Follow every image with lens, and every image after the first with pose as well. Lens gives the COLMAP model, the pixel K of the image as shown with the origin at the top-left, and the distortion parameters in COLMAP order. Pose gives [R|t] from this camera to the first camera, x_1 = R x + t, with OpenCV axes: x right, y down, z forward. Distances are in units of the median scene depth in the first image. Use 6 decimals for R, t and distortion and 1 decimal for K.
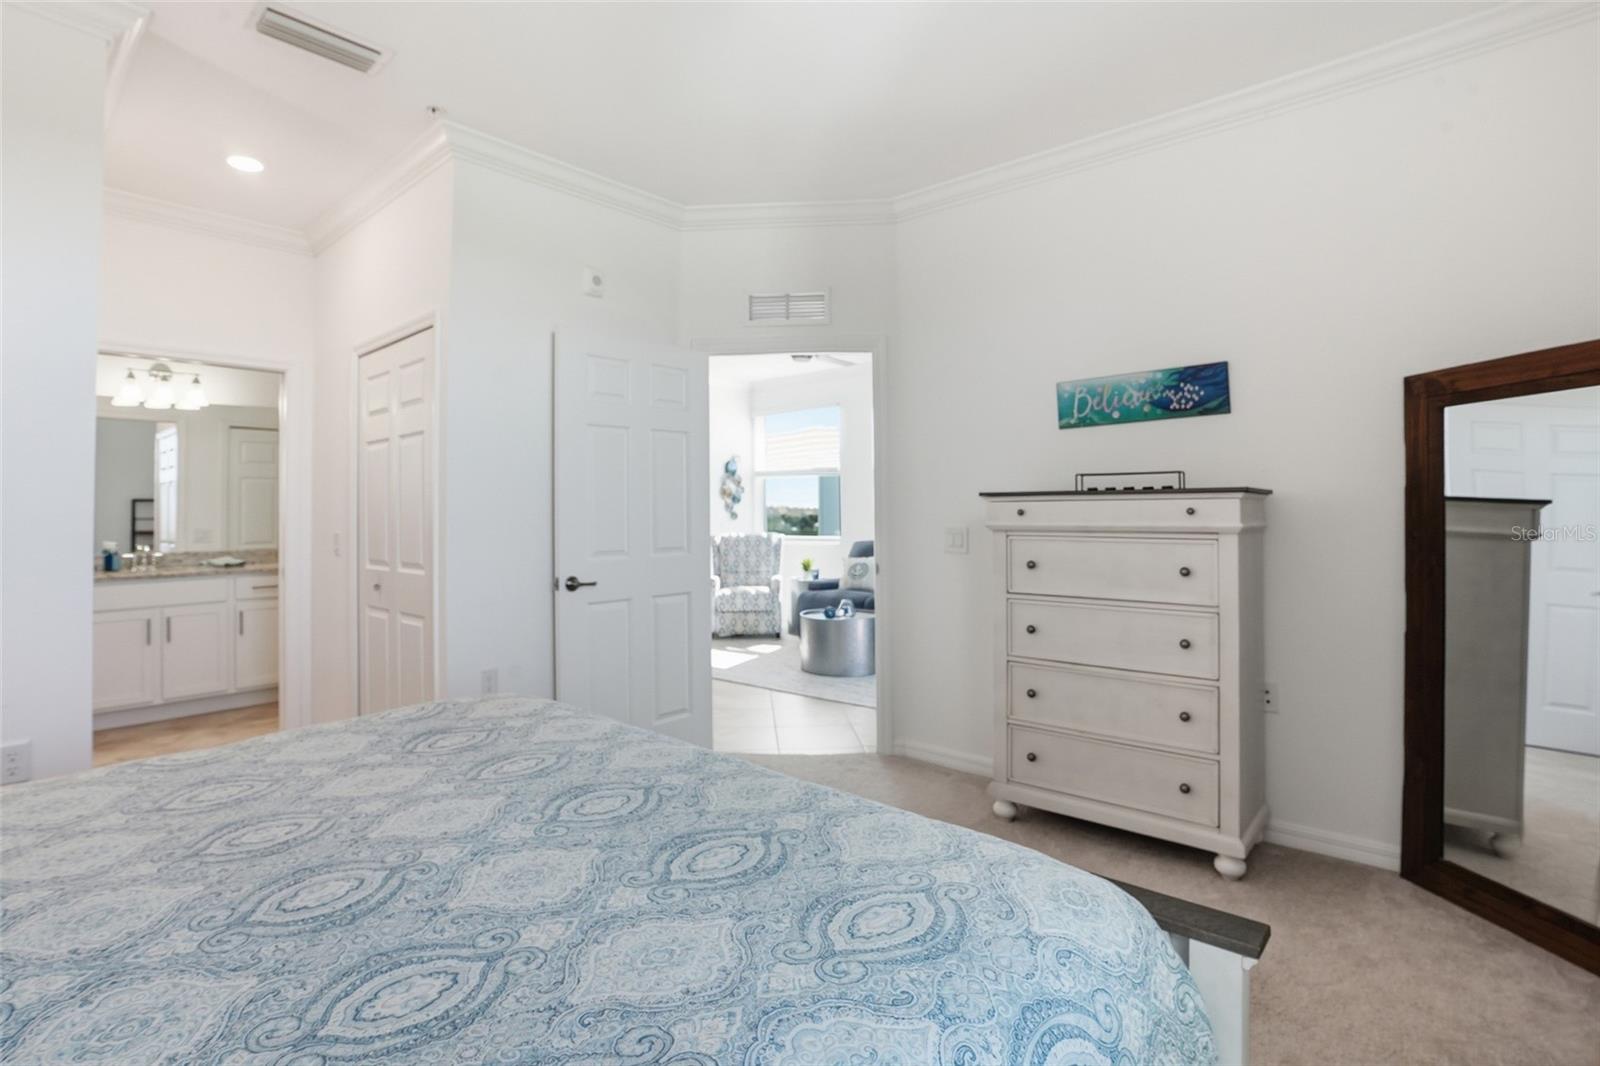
lens RADIAL K [[740.1, 0, 759.2], [0, 740.1, 515.3], [0, 0, 1]] dist [-0.032102, 0.001833]
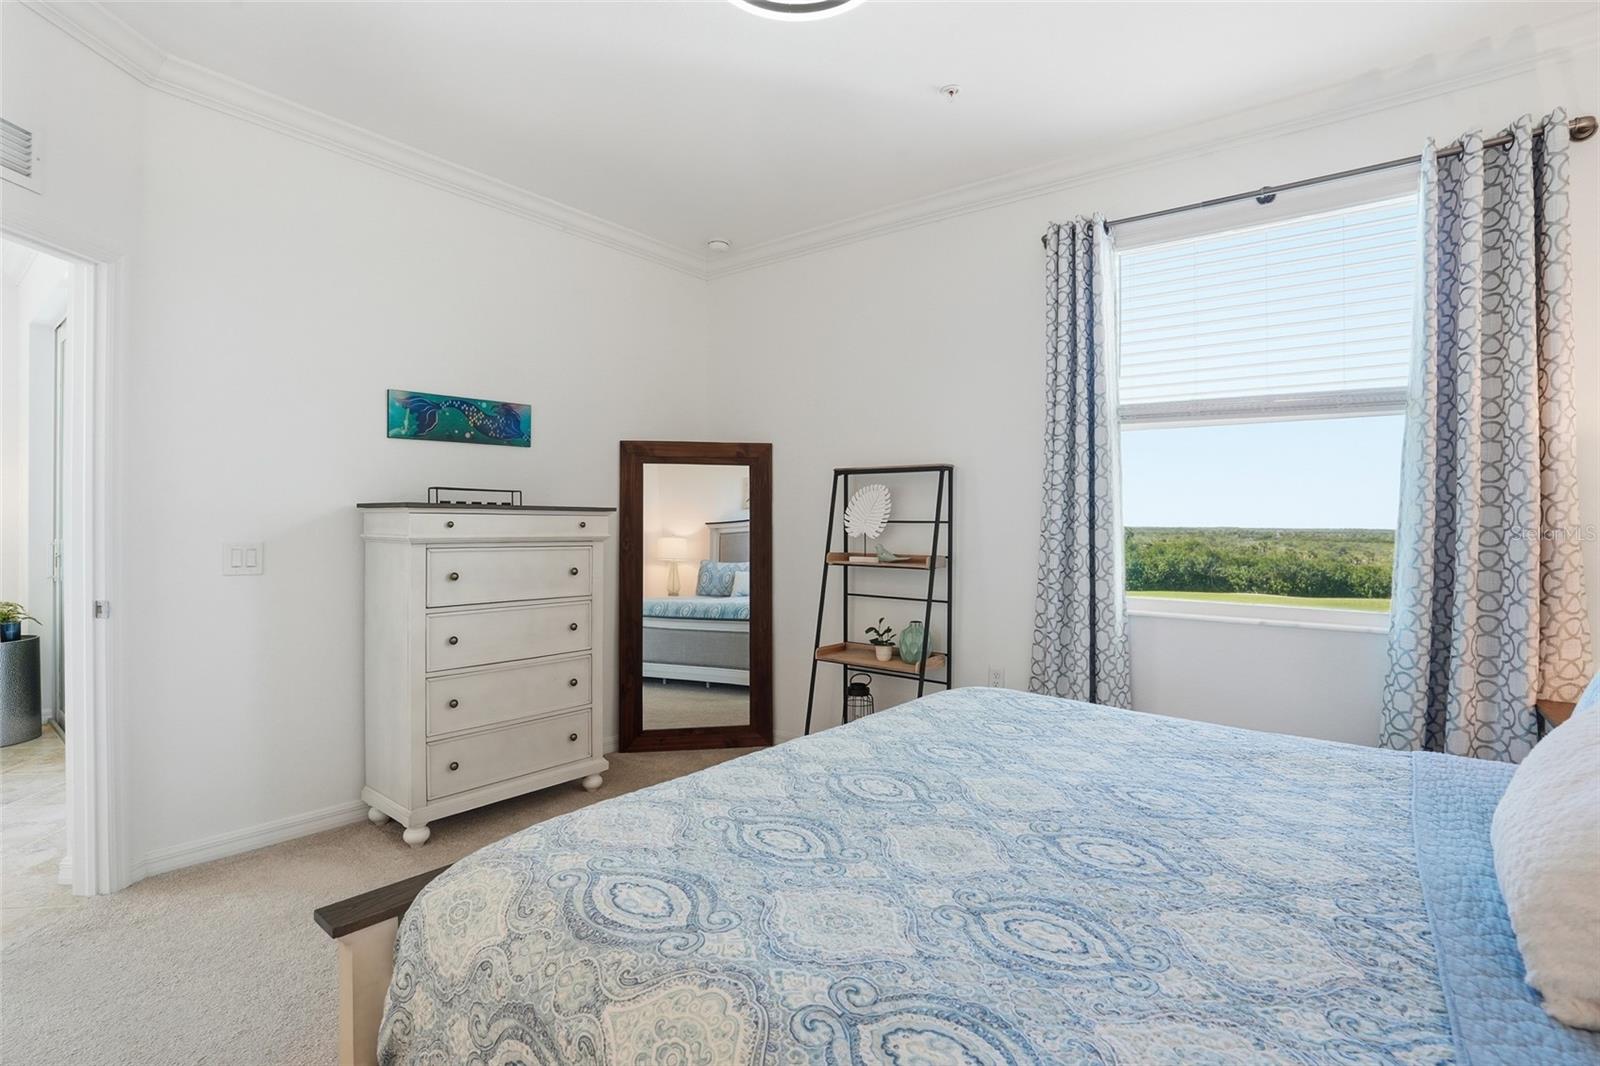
lens RADIAL K [[740.1, 0, 797.1], [0, 740.1, 530.4], [0, 0, 1]] dist [-0.032102, 0.001833]
pose [[-0.025355, -0.008565, 0.999642, -0.658273], [-0.007860, 0.999934, 0.008368, -0.008690], [-0.999648, -0.007645, -0.025420, 0.564263]]
